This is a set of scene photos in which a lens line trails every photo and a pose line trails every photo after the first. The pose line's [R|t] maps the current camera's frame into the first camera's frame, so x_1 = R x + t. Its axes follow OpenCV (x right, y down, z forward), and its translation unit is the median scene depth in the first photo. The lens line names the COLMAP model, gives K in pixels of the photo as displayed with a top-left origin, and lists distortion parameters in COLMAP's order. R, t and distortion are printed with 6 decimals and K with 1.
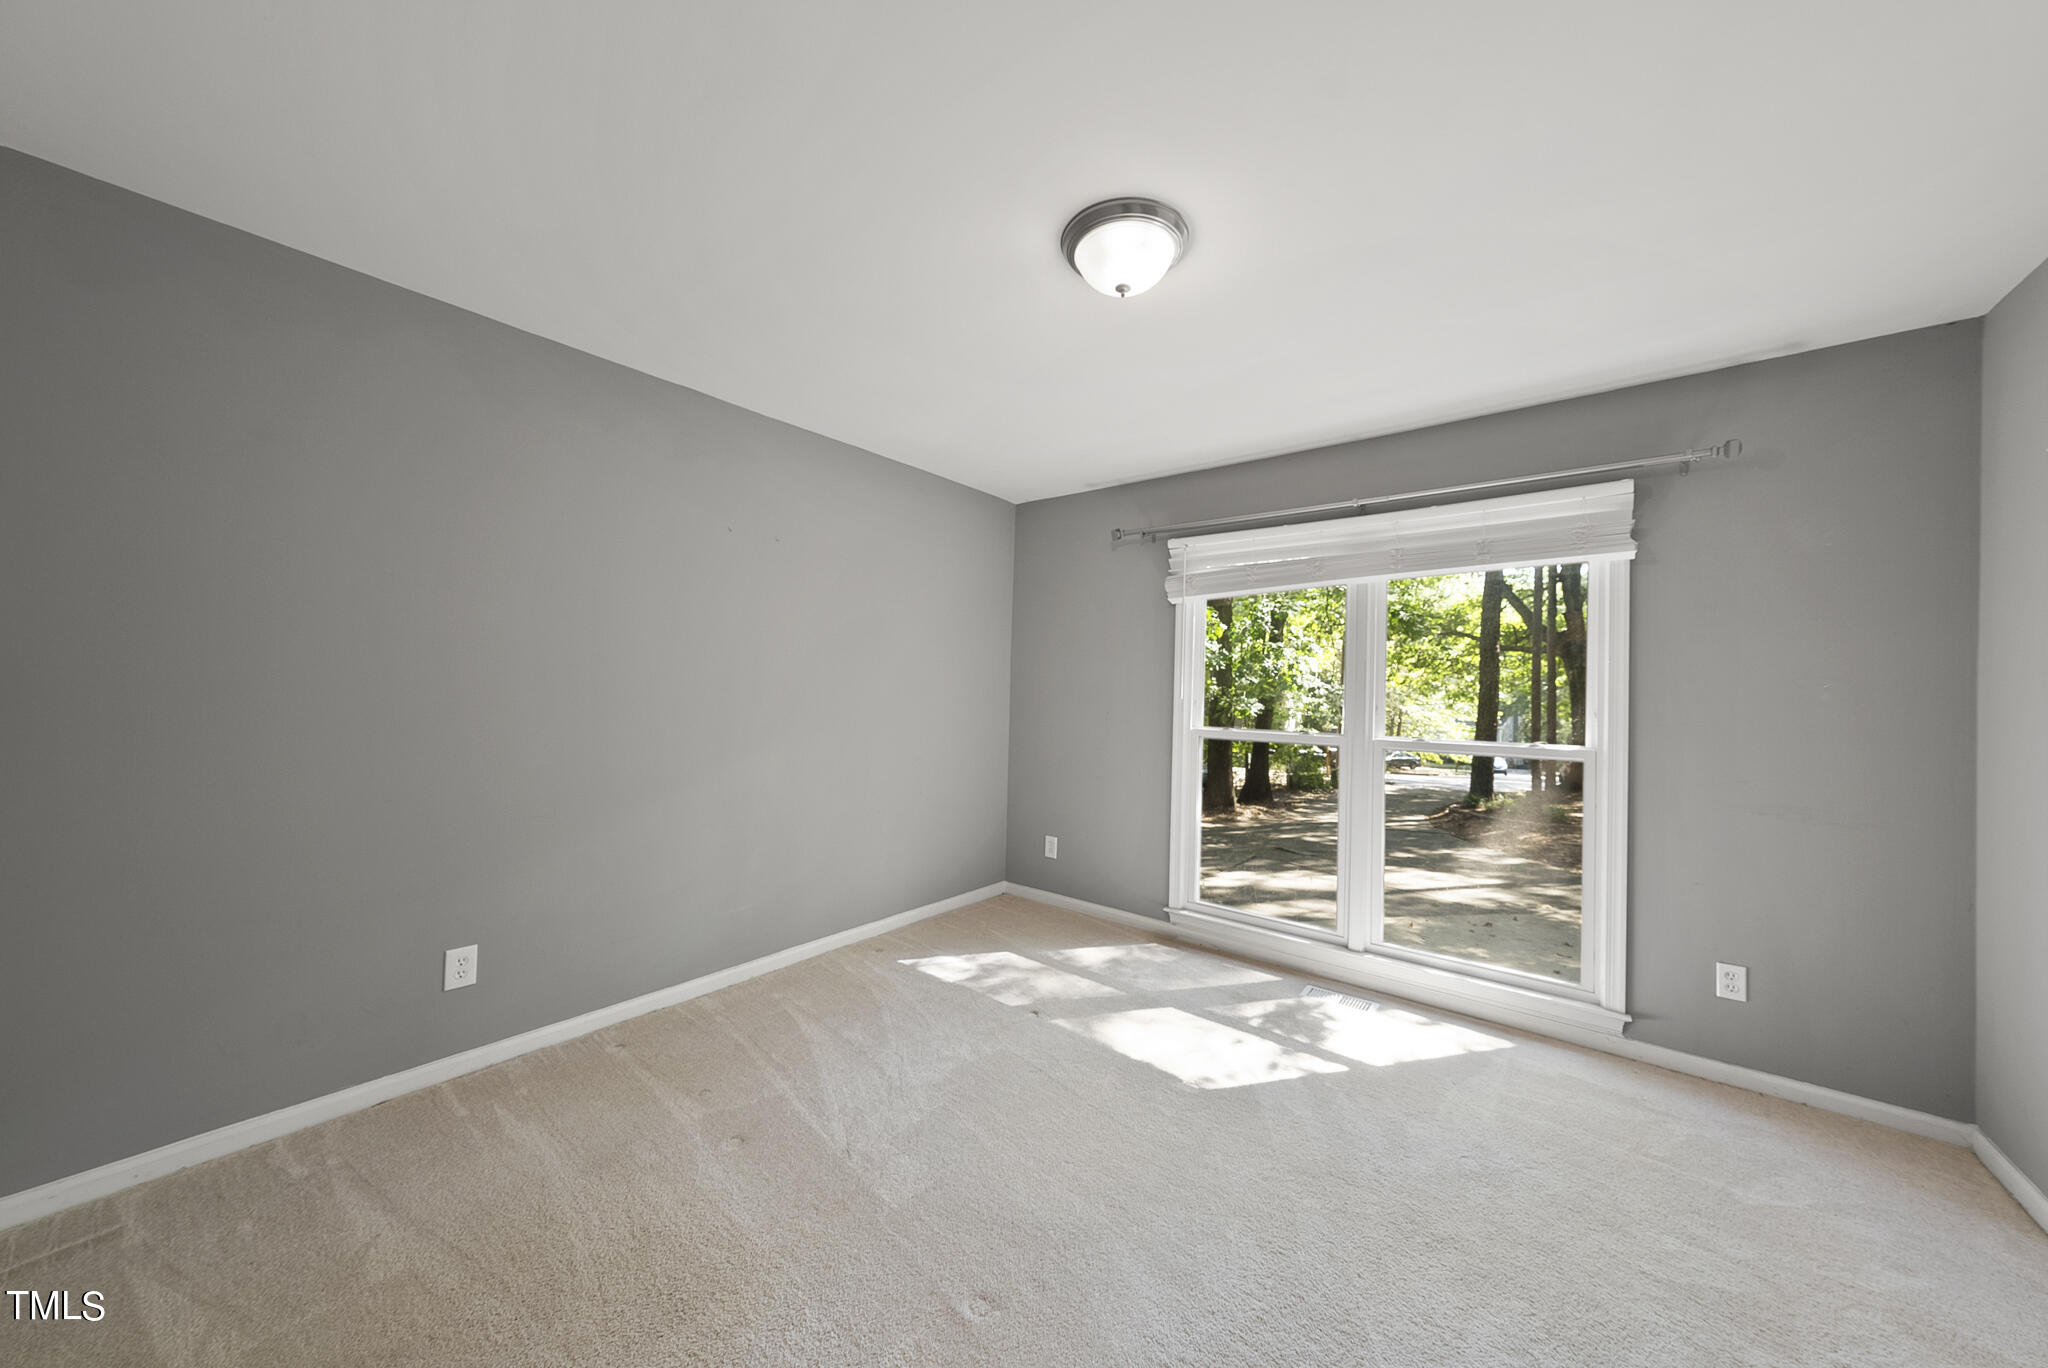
lens RADIAL K [[709.3, 0, 1025.5], [0, 709.3, 676.6], [0, 0, 1]] dist [-0.001668, -0.000222]
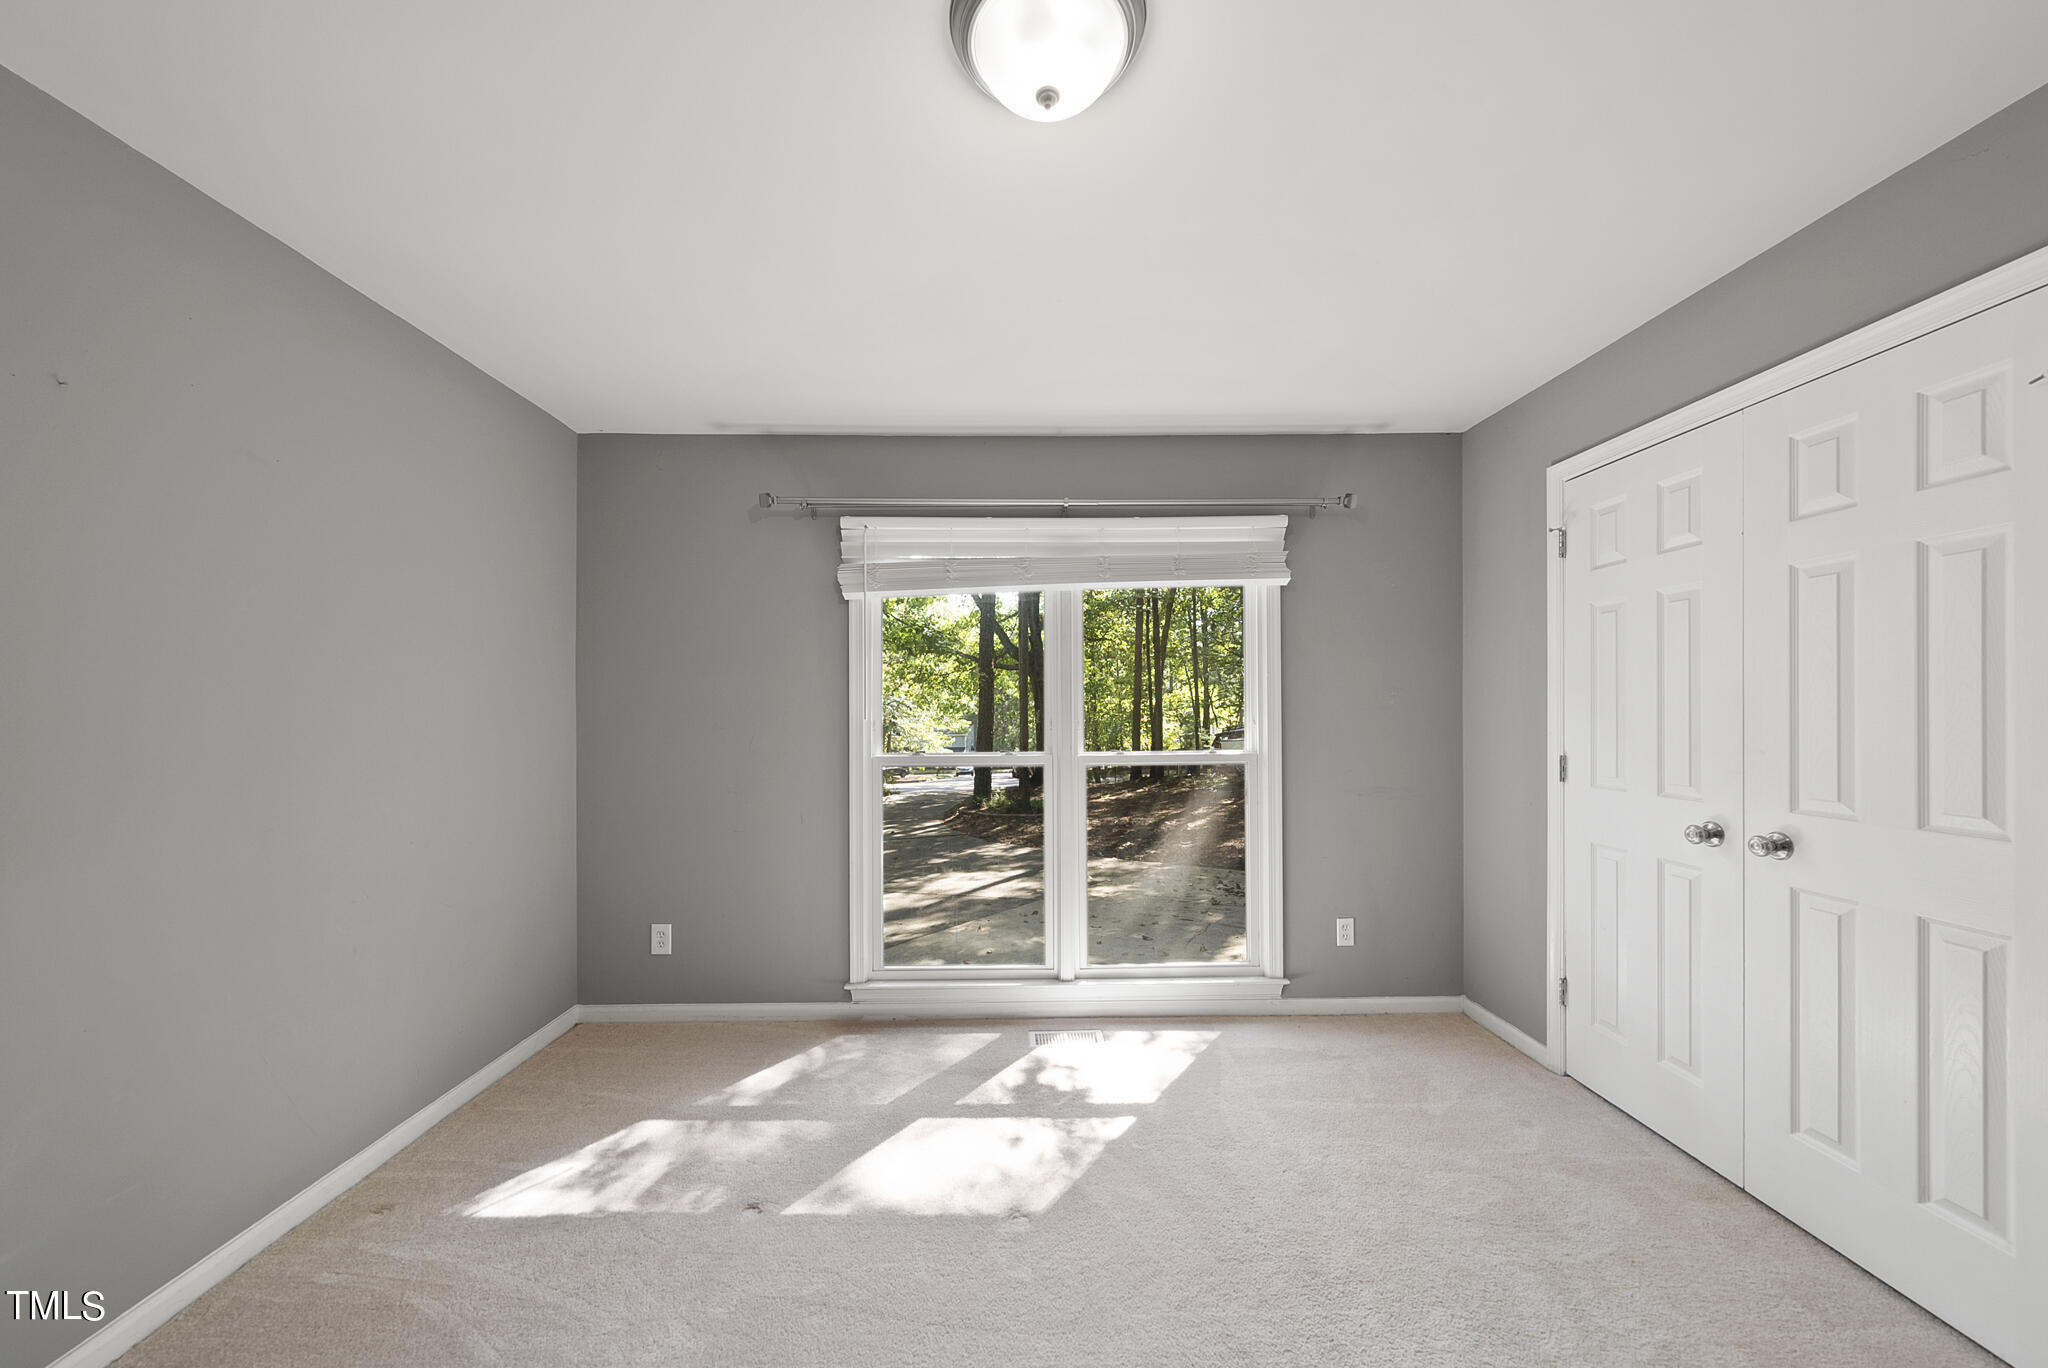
lens RADIAL K [[732.8, 0, 1023.3], [0, 732.8, 705.8], [0, 0, 1]] dist [-0.006023, -0.000041]
pose [[0.765870, -0.023273, 0.642575, -0.175655], [0.011350, 0.999678, 0.022679, -0.001106], [-0.642896, -0.010076, 0.765887, 0.264893]]
